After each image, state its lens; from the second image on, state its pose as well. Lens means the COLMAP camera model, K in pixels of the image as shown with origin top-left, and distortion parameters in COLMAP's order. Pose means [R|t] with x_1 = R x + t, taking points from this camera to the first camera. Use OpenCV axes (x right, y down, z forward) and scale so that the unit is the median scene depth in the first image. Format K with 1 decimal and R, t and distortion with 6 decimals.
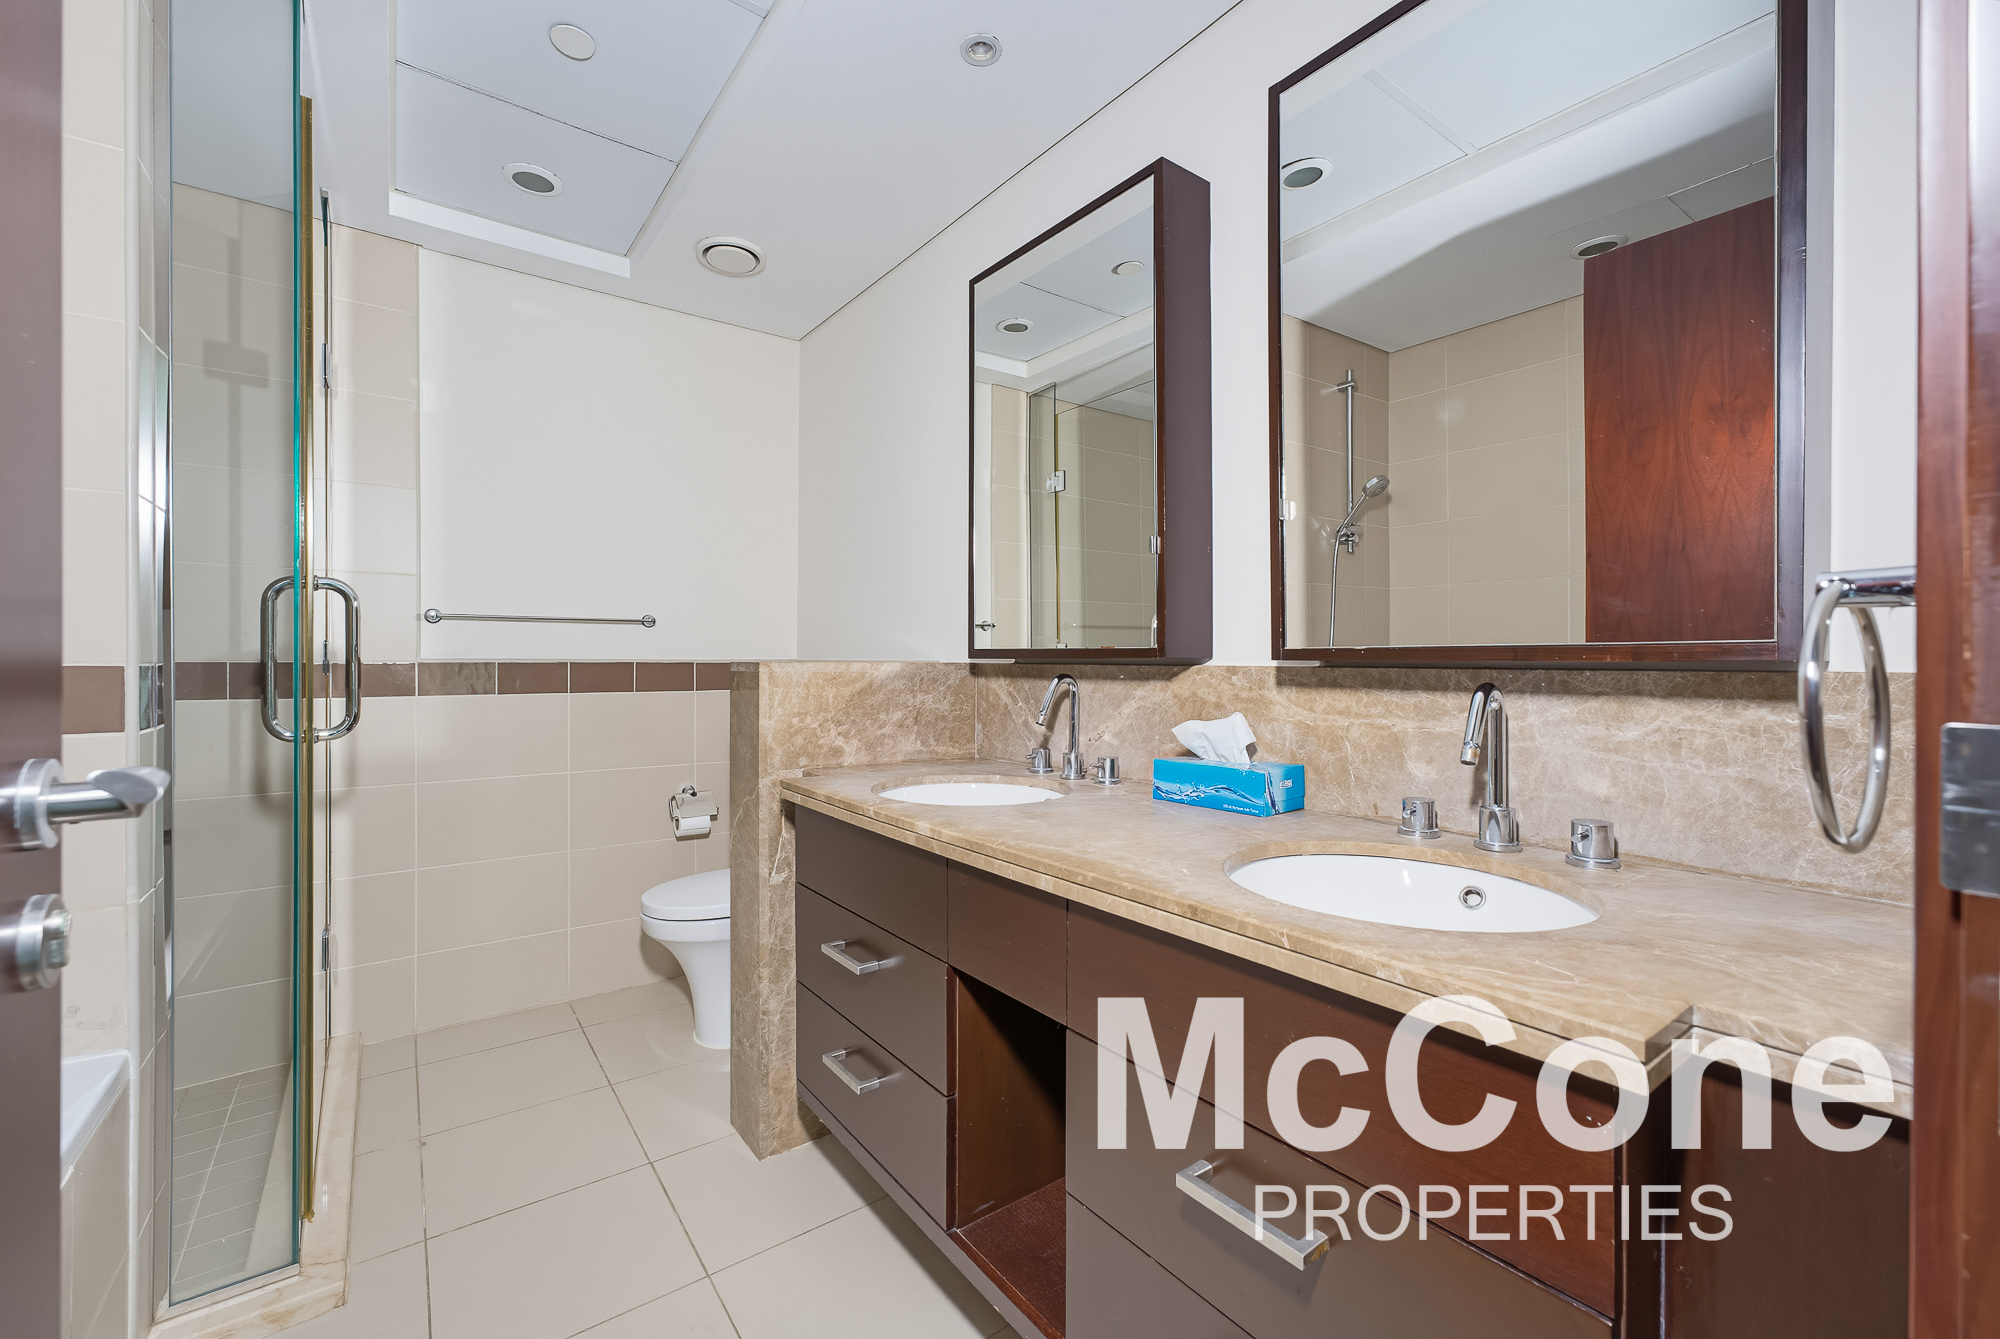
lens RADIAL K [[808.6, 0, 979.4], [0, 808.6, 669.5], [0, 0, 1]] dist [-0.001278, 0.001300]
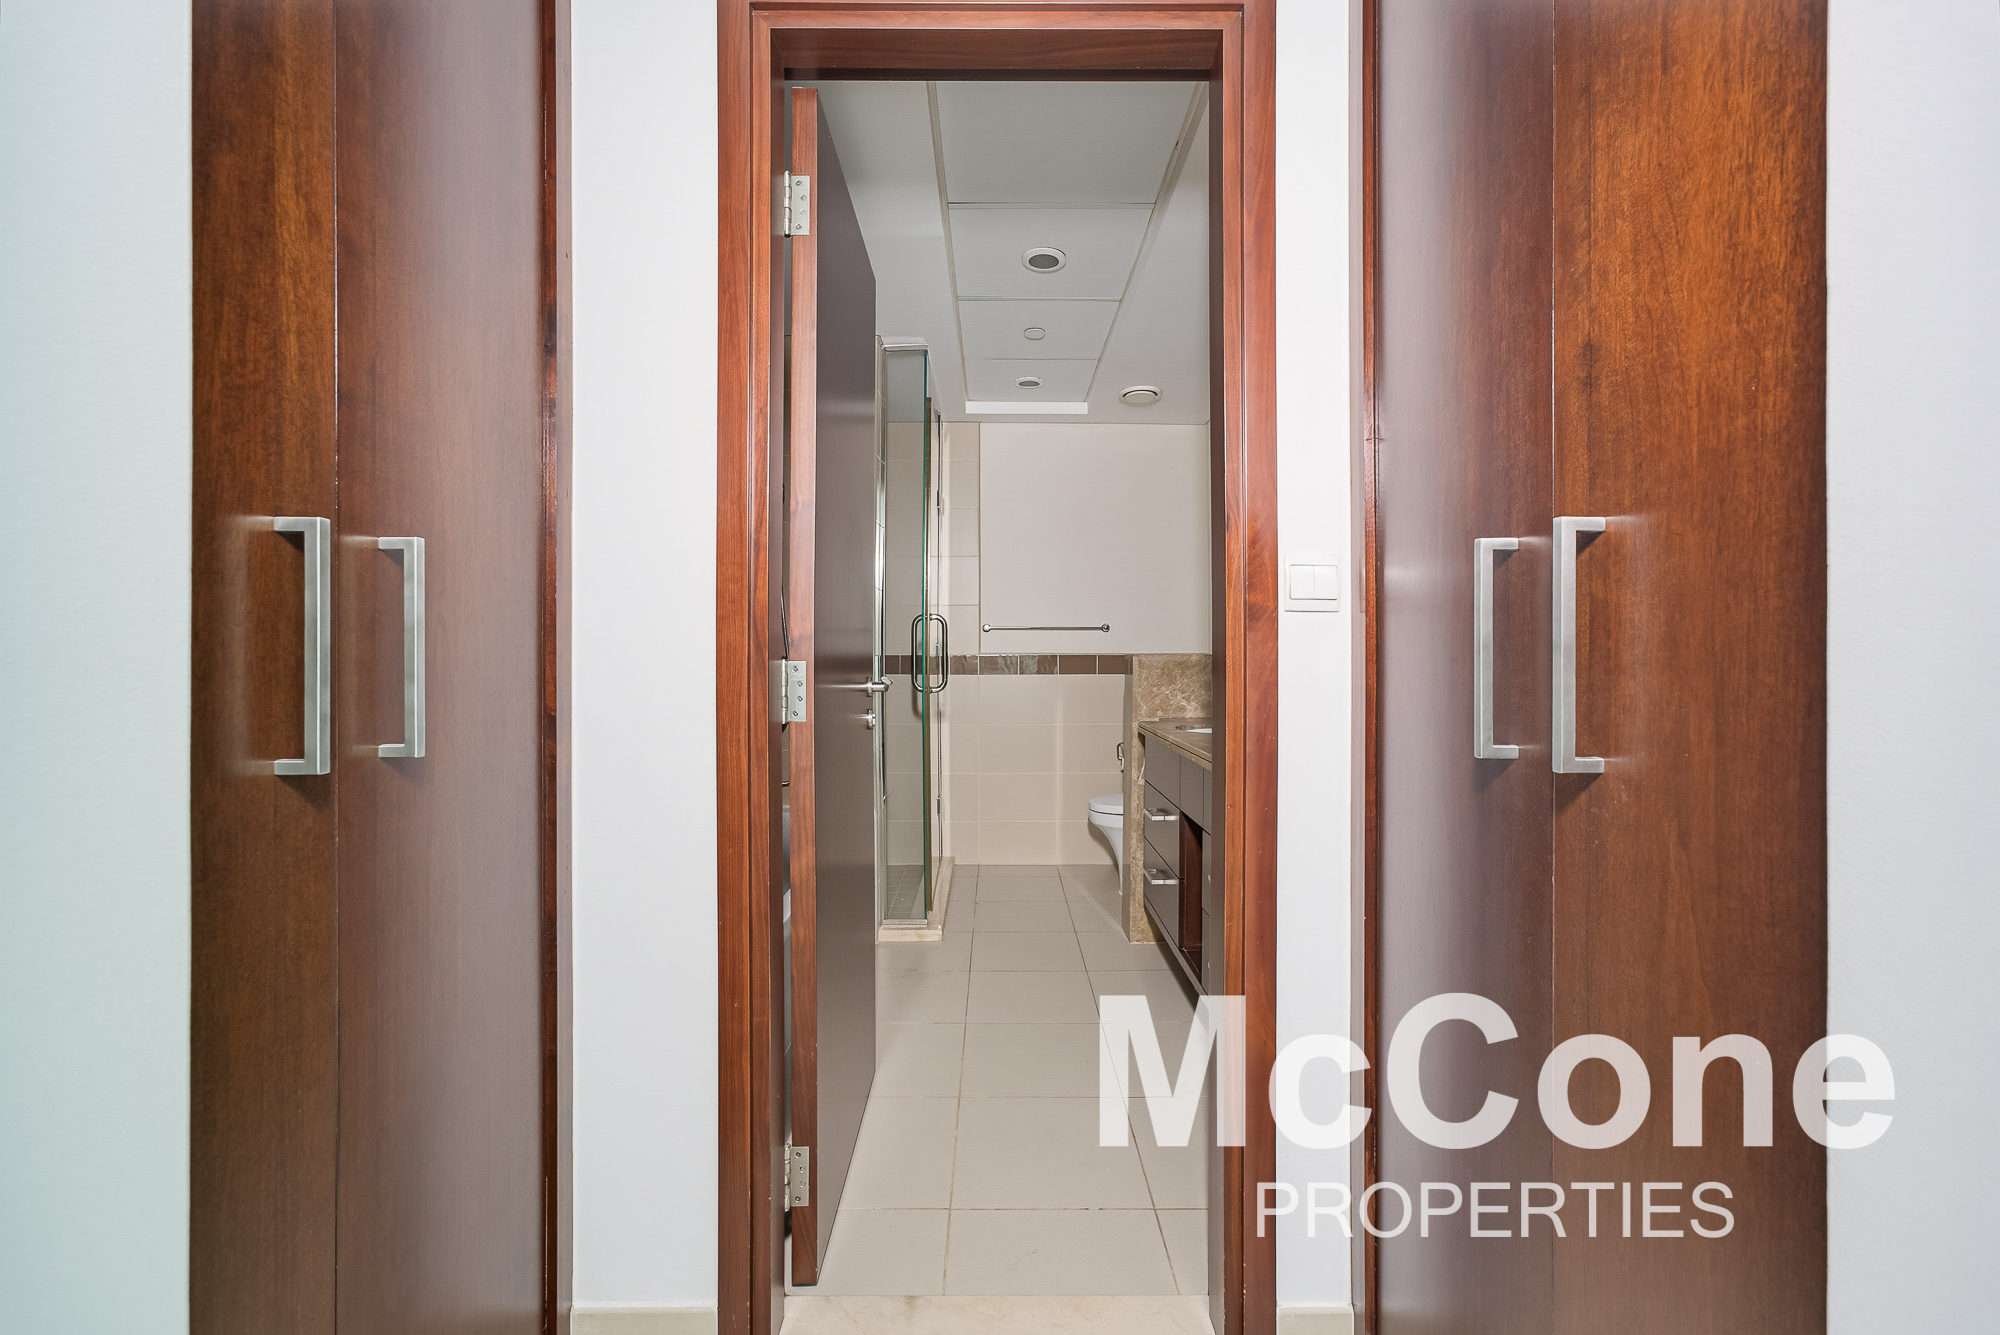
lens RADIAL K [[808.6, 0, 997.8], [0, 808.6, 661.4], [0, 0, 1]] dist [-0.001278, 0.001300]
pose [[0.813621, -0.006587, -0.581358, 0.475511], [0.007937, 0.999968, -0.000221, 0.004554], [0.581341, -0.004435, 0.813648, -0.535033]]
